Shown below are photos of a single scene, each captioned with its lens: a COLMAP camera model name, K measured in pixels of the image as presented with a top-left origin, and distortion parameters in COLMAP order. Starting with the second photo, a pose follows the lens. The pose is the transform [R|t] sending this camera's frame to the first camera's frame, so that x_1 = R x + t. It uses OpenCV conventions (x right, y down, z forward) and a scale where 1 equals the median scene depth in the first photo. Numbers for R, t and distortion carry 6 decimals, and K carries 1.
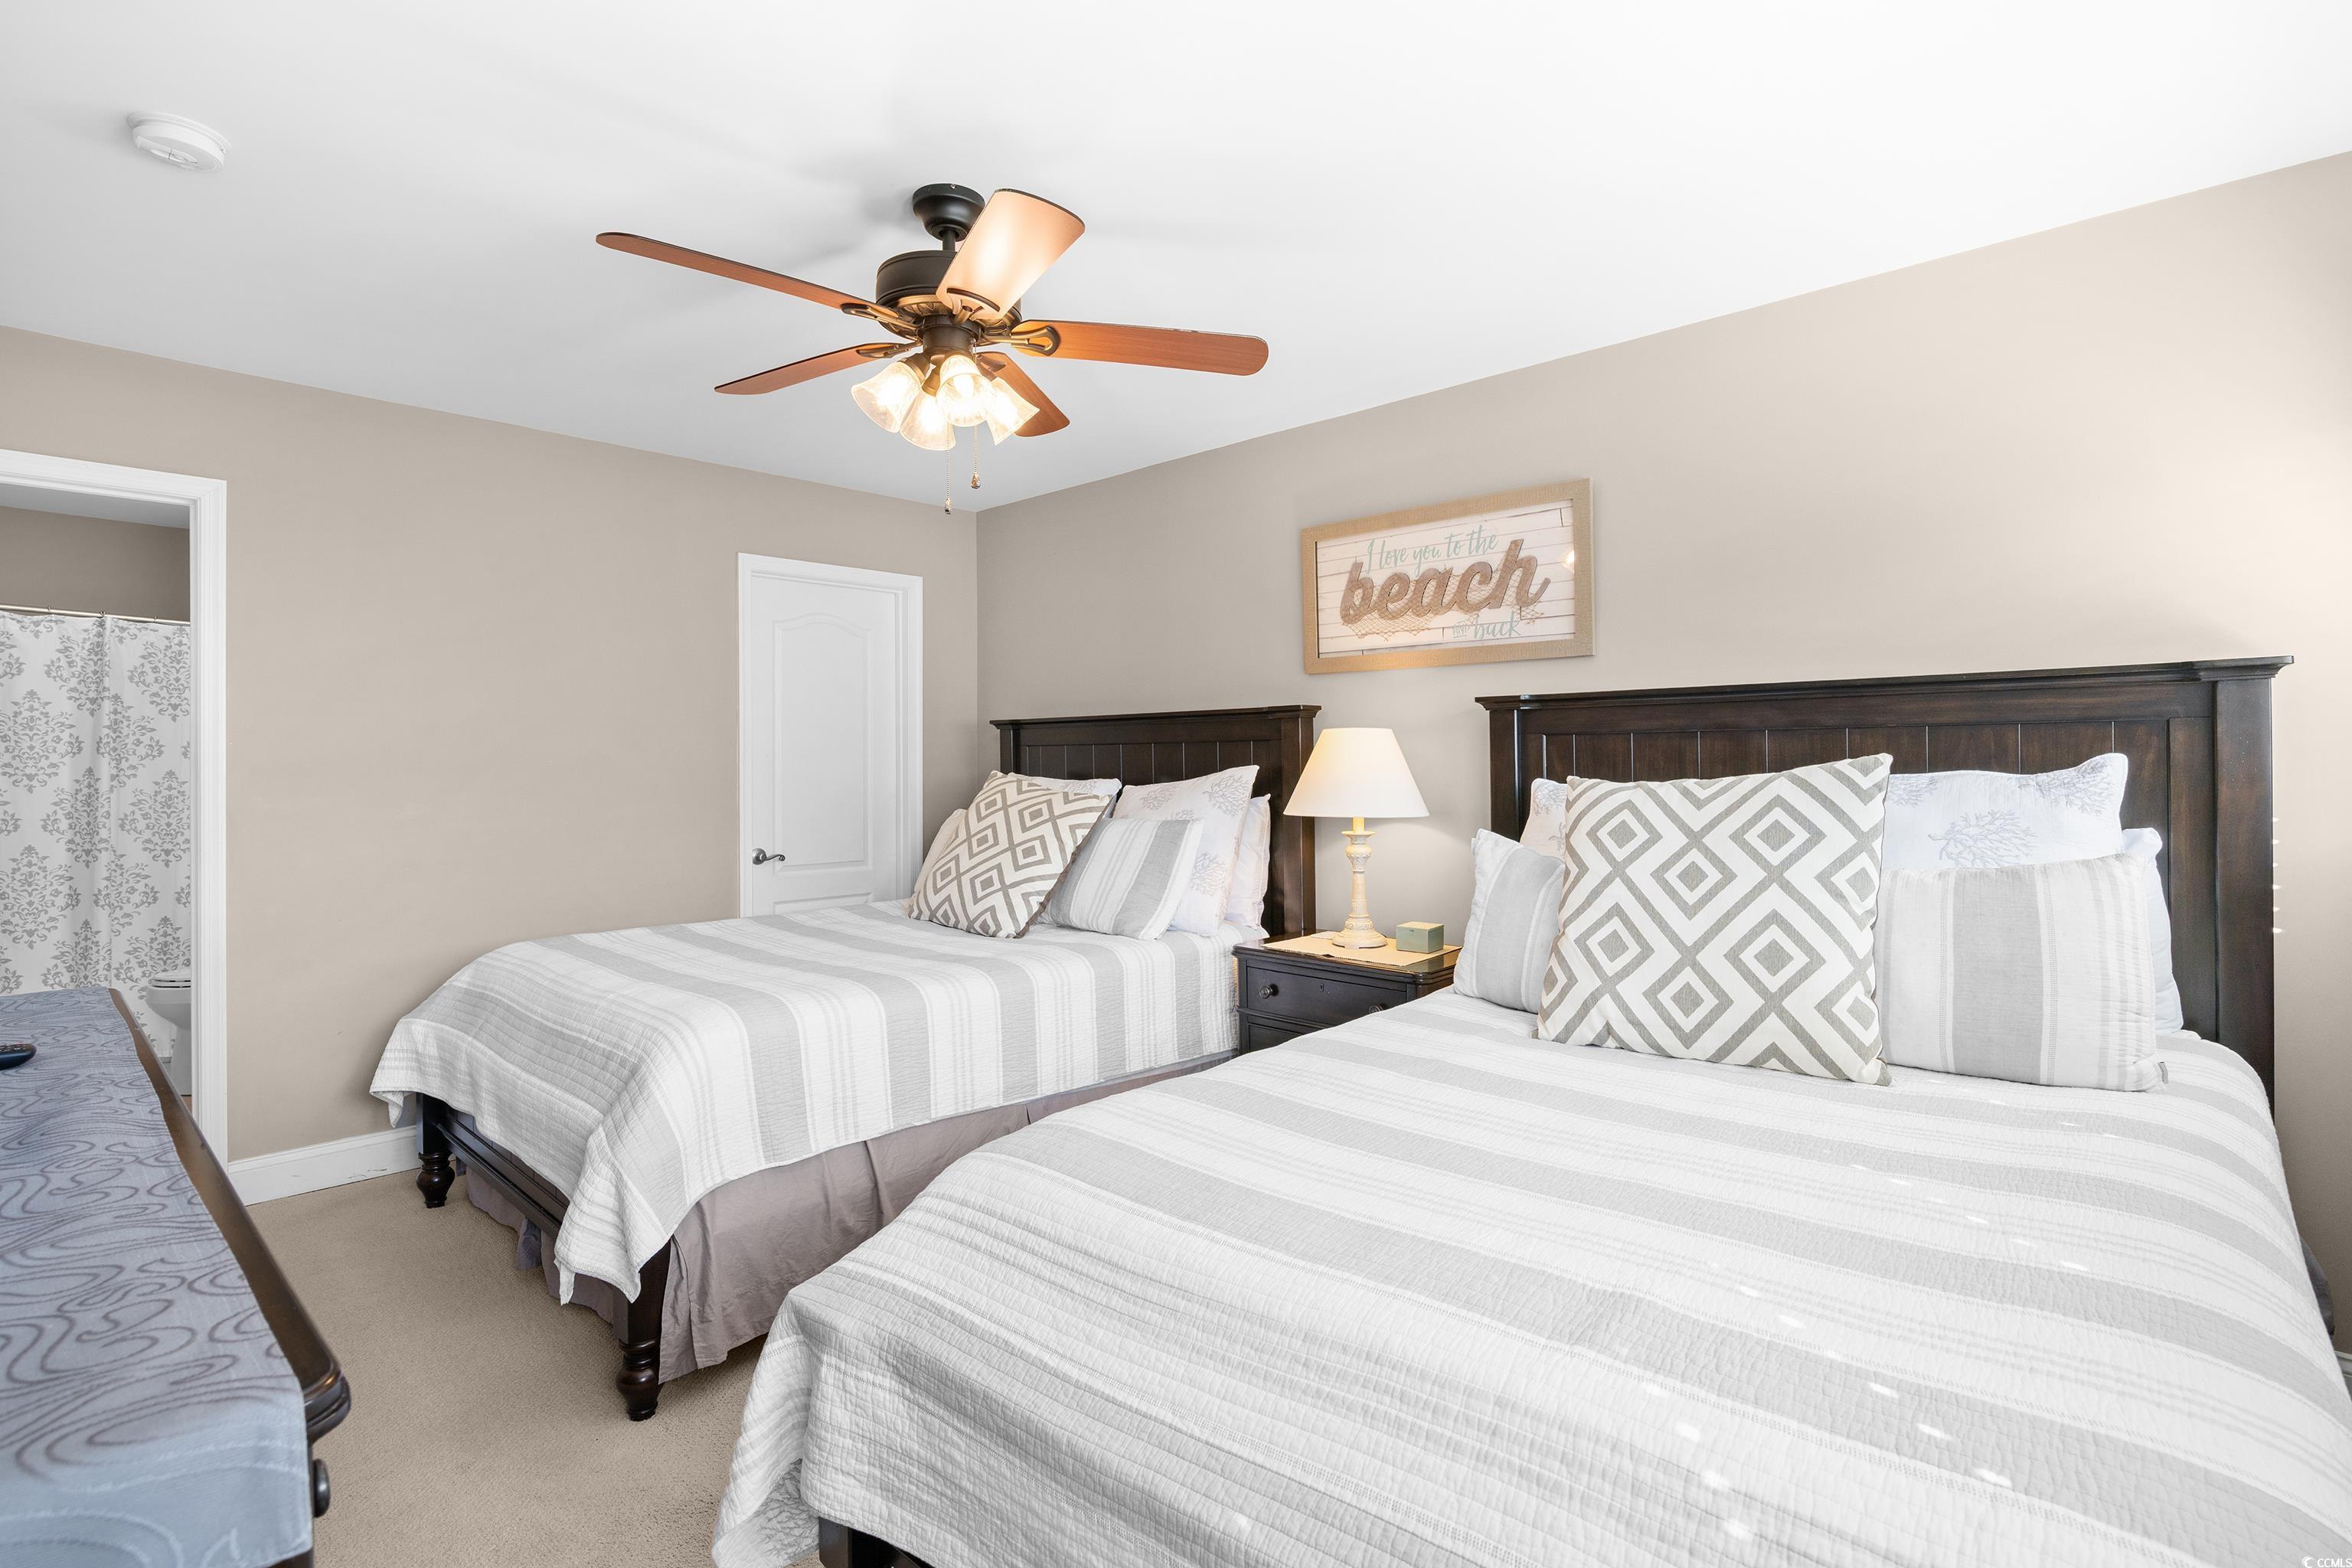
lens RADIAL K [[1098.3, 0, 1178.0], [0, 1098.3, 773.8], [0, 0, 1]] dist [-0.014281, 0.000973]
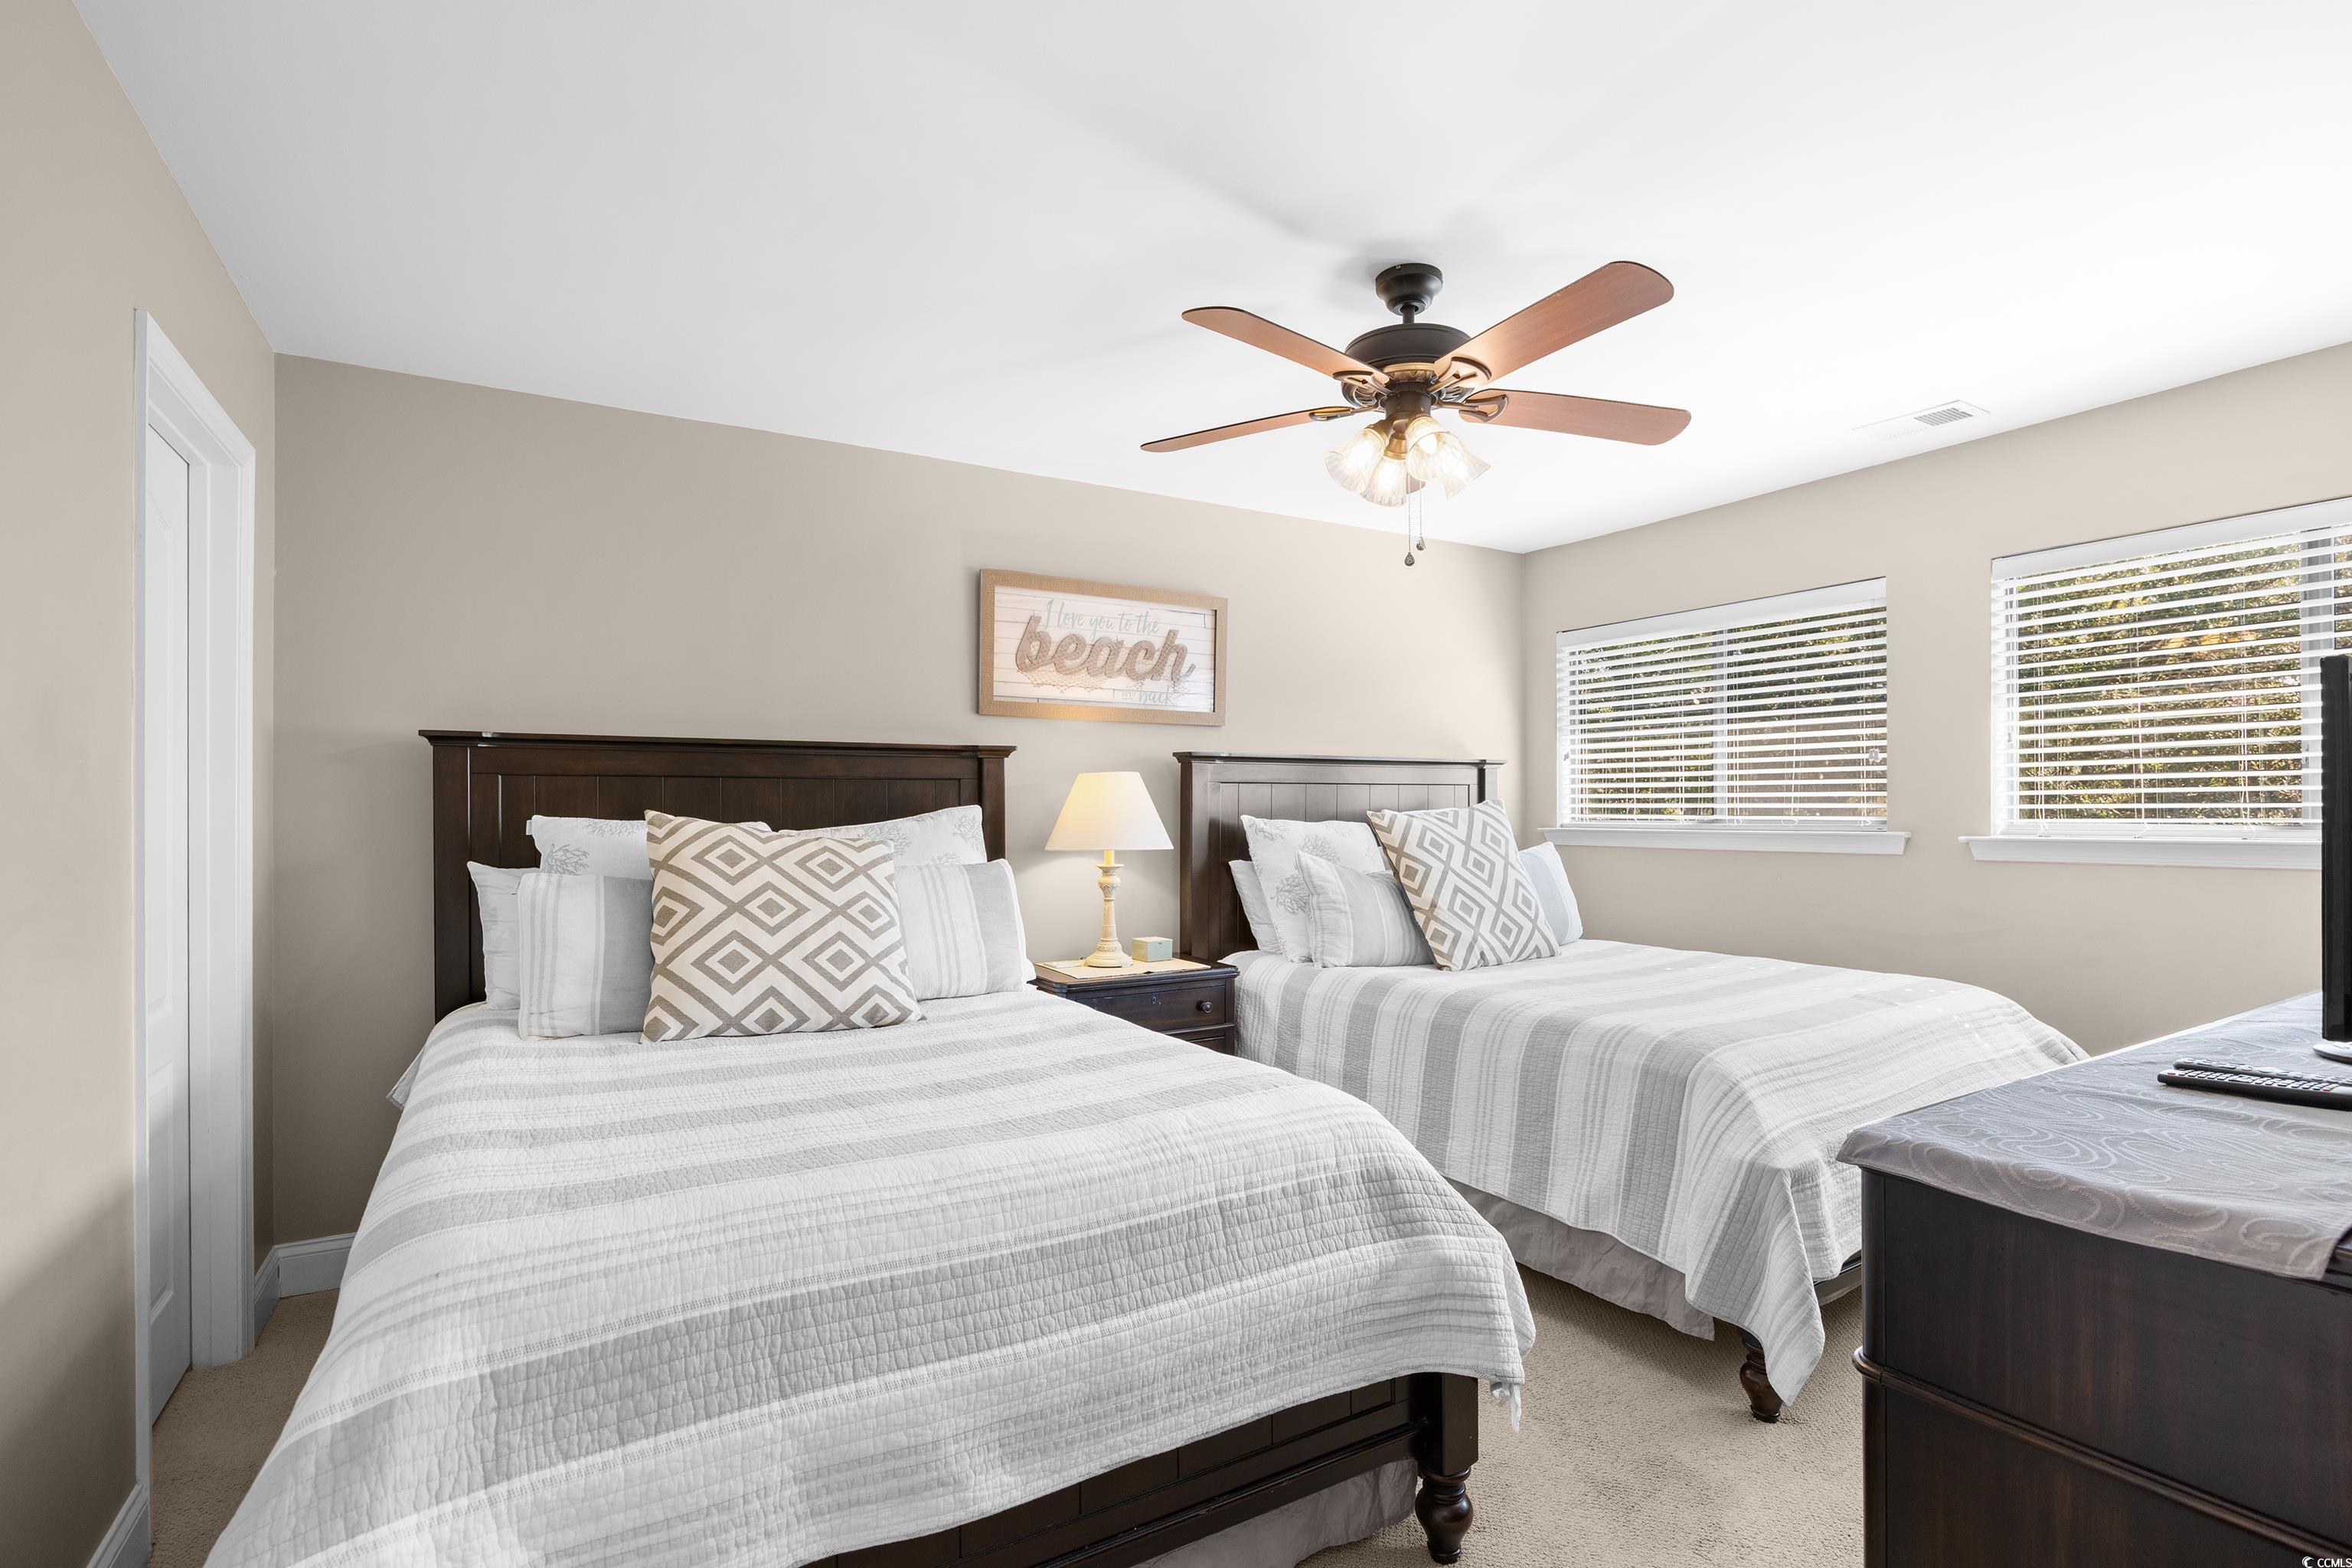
lens RADIAL K [[1098.3, 0, 1178.0], [0, 1098.3, 773.8], [0, 0, 1]] dist [-0.014281, 0.000973]
pose [[0.282592, 0.036809, 0.958534, -0.860137], [0.012424, 0.999039, -0.042027, 0.008783], [-0.959160, 0.023785, 0.281863, 0.594987]]
